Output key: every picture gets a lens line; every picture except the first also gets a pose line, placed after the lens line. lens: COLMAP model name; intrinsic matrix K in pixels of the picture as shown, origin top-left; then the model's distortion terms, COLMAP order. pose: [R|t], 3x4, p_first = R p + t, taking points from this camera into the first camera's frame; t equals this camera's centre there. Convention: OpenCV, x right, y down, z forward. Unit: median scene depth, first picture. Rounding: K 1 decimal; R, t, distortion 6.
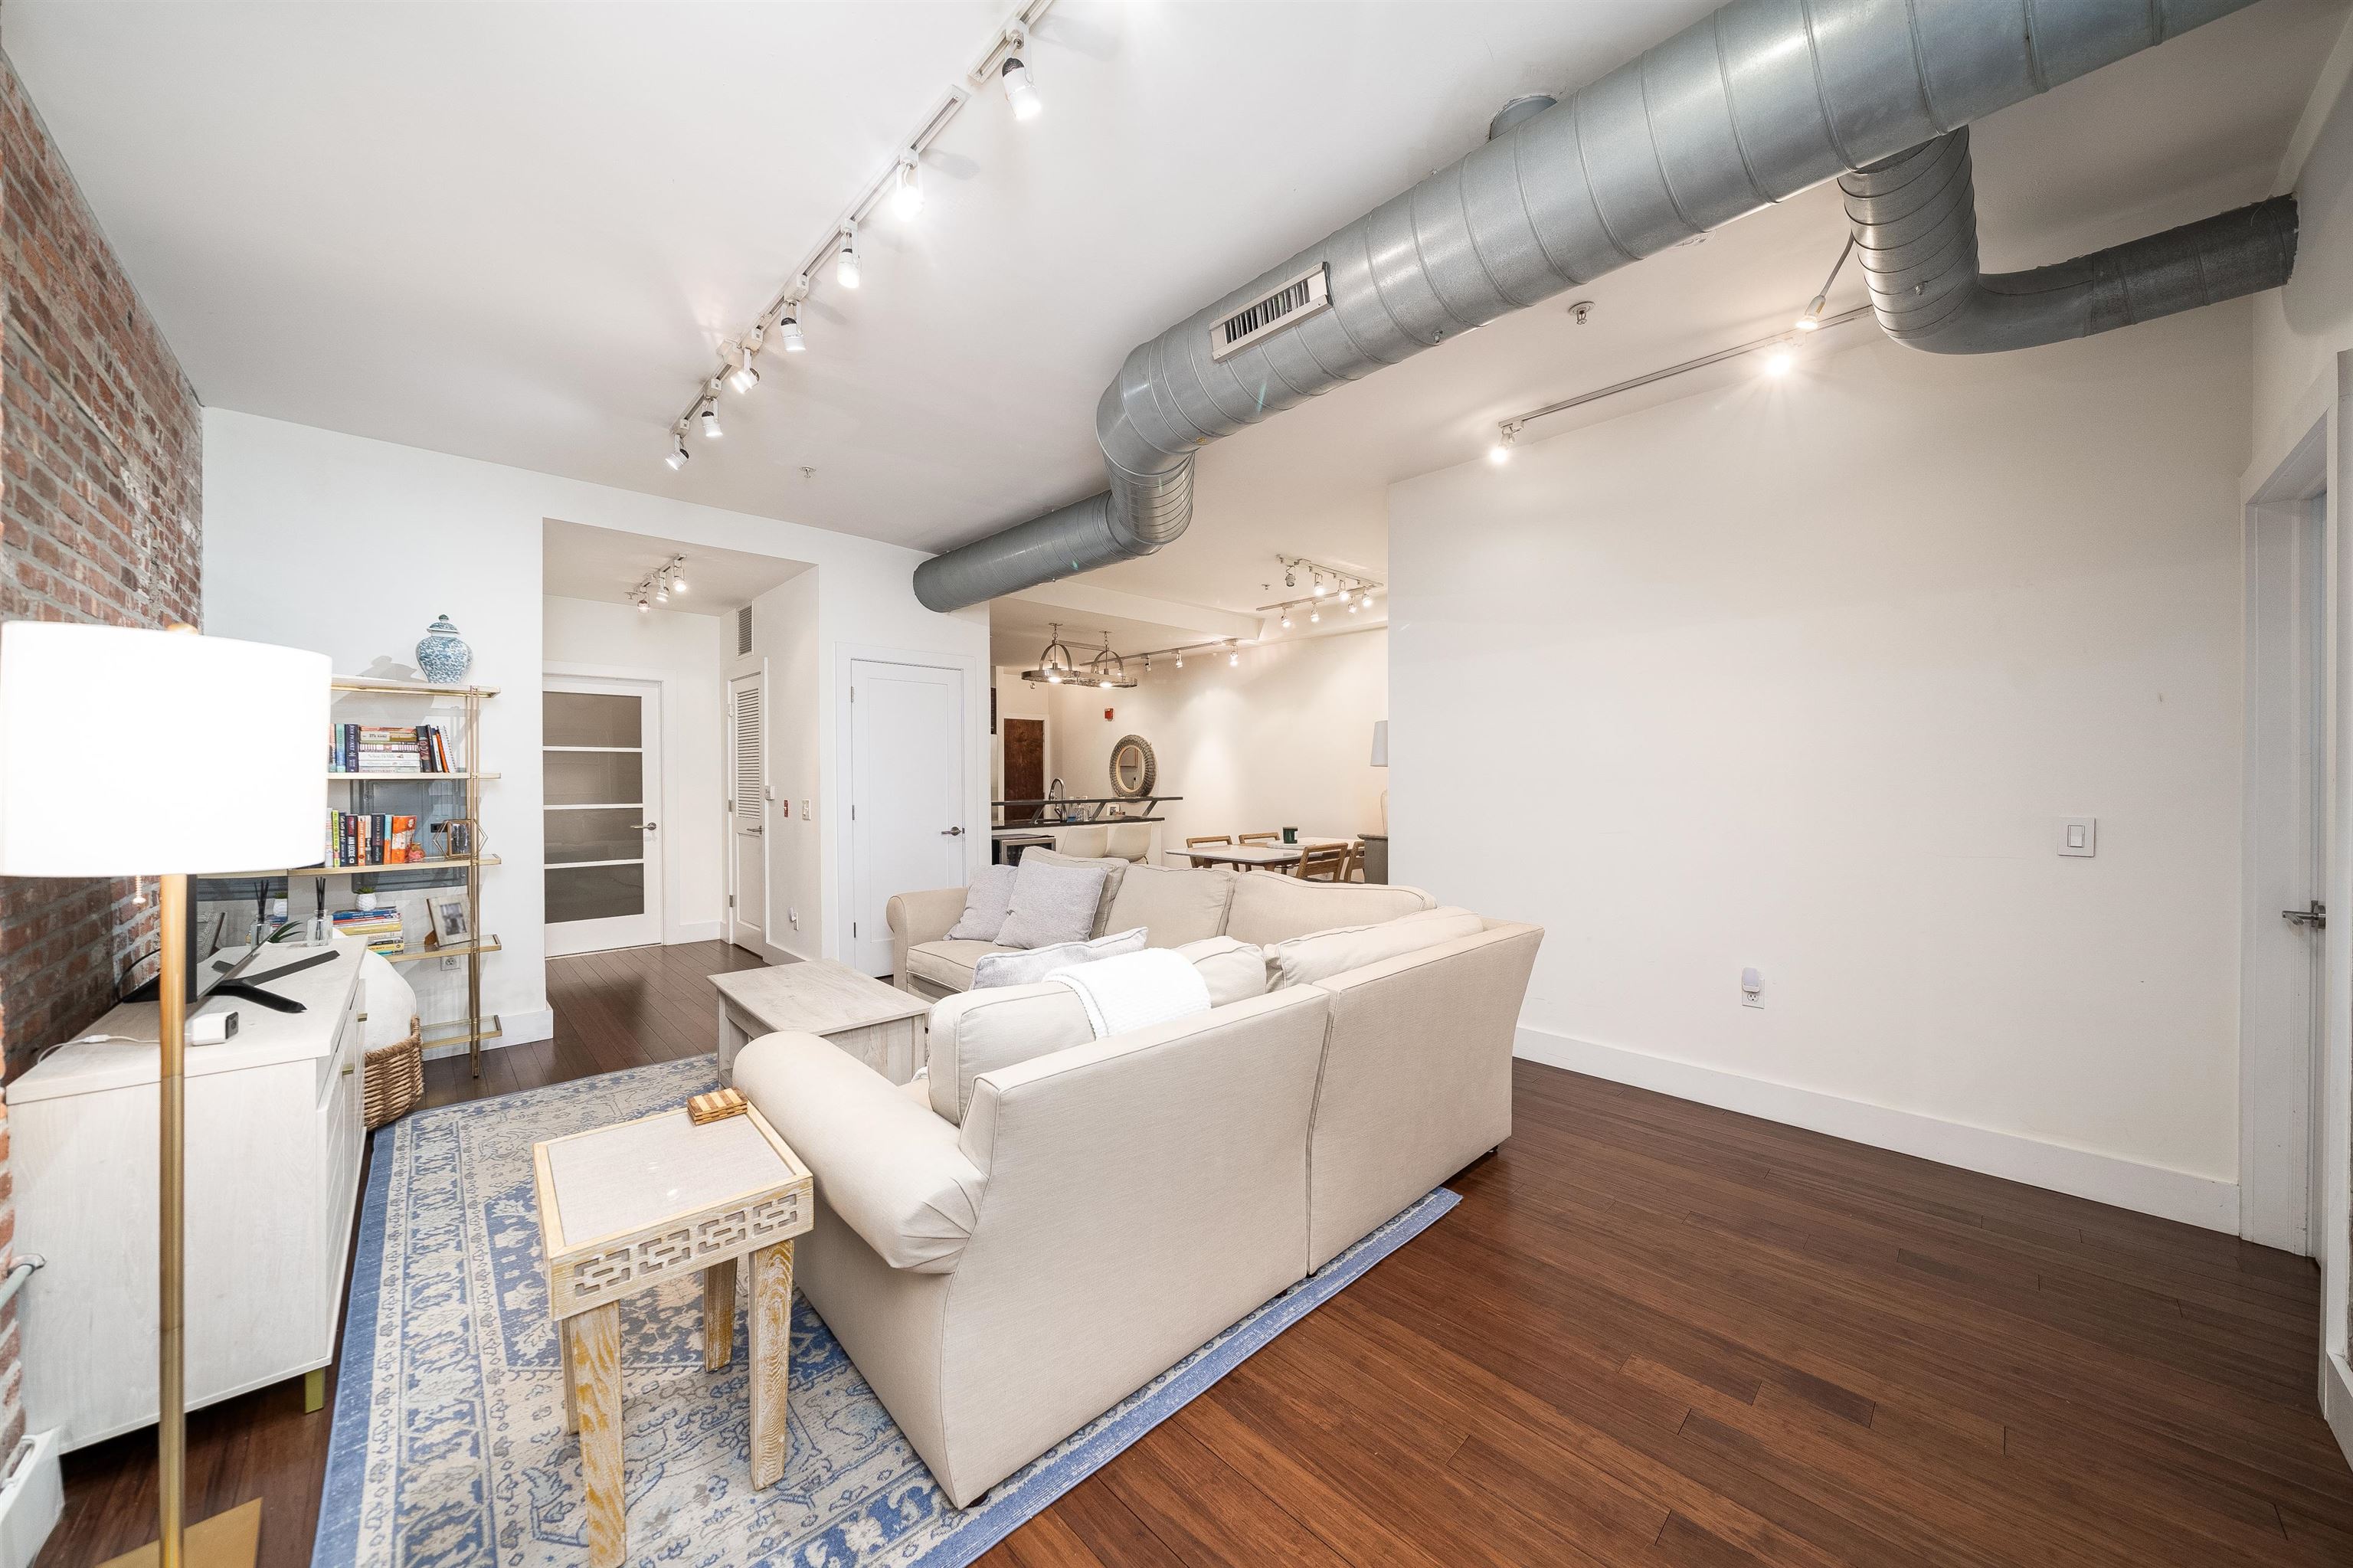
lens RADIAL K [[799.1, 0, 1271.8], [0, 799.1, 775.6], [0, 0, 1]] dist [-0.003443, -0.000156]
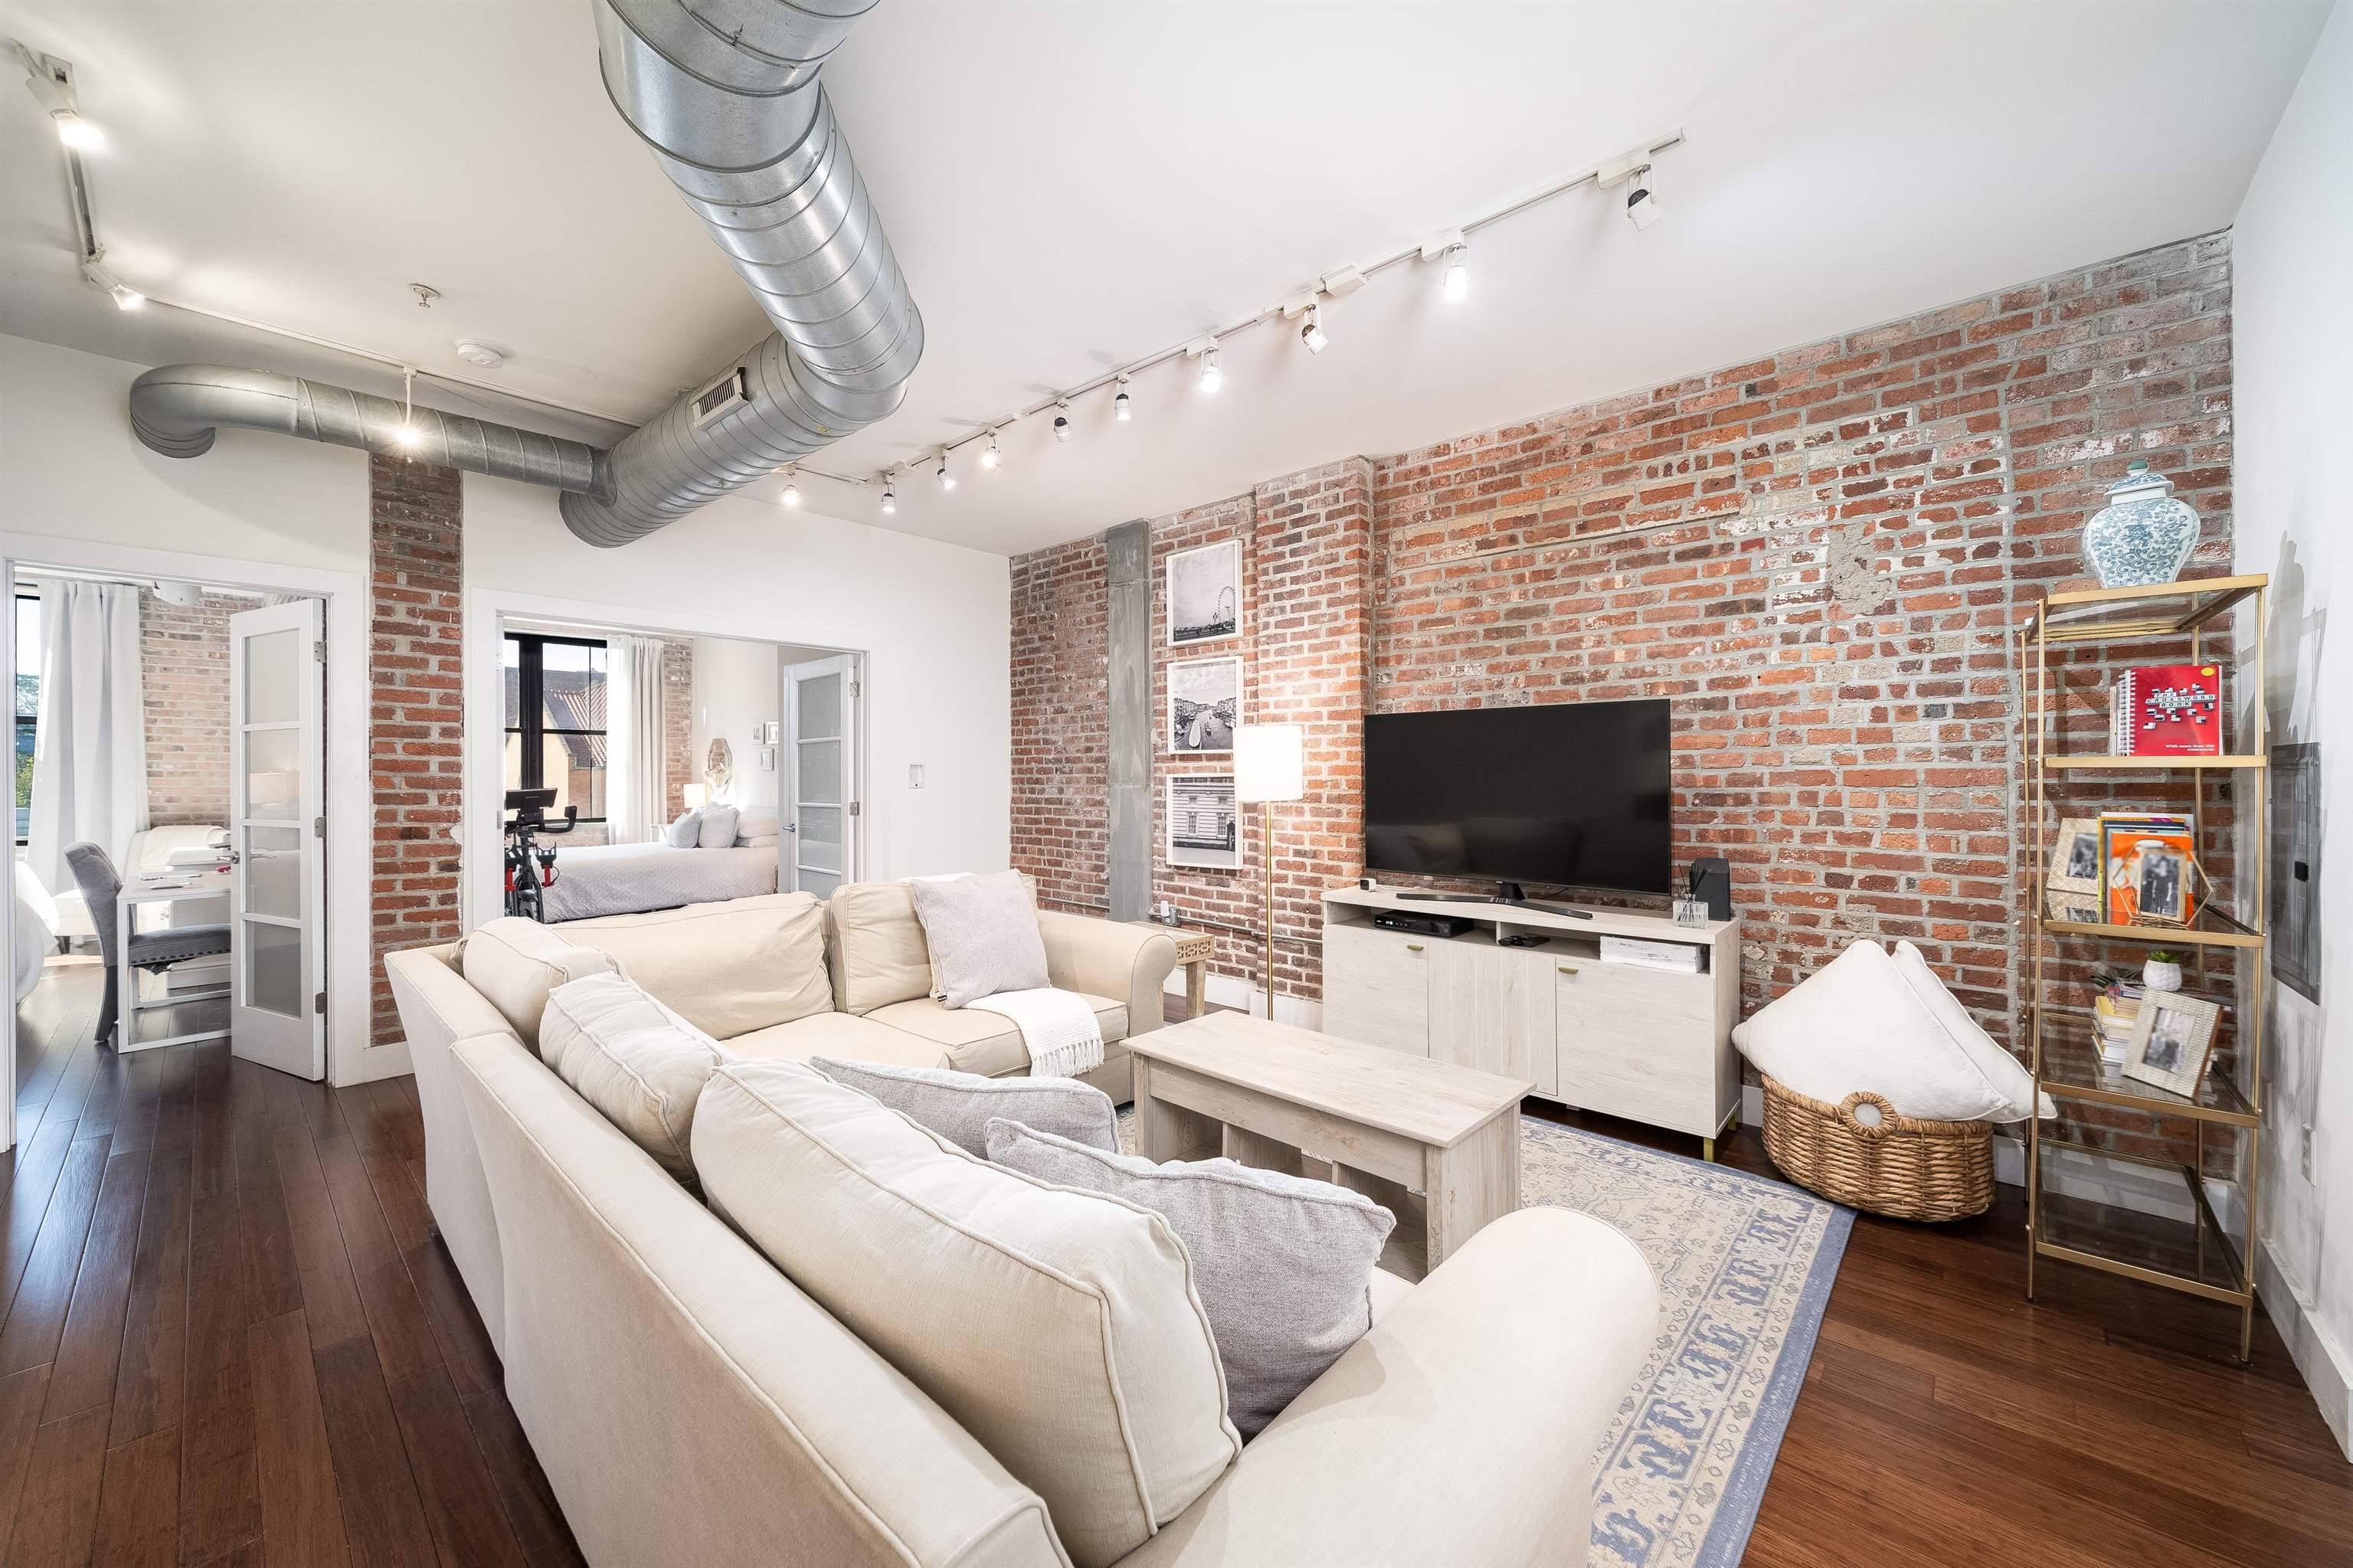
lens RADIAL K [[874.4, 0, 1270.1], [0, 874.4, 752.9], [0, 0, 1]] dist [0.001818, -0.000233]
pose [[-0.998405, 0.006213, -0.056107, -0.775856], [0.007518, 0.999705, -0.023082, 0.007418], [0.055947, -0.023467, -0.998158, 2.854355]]
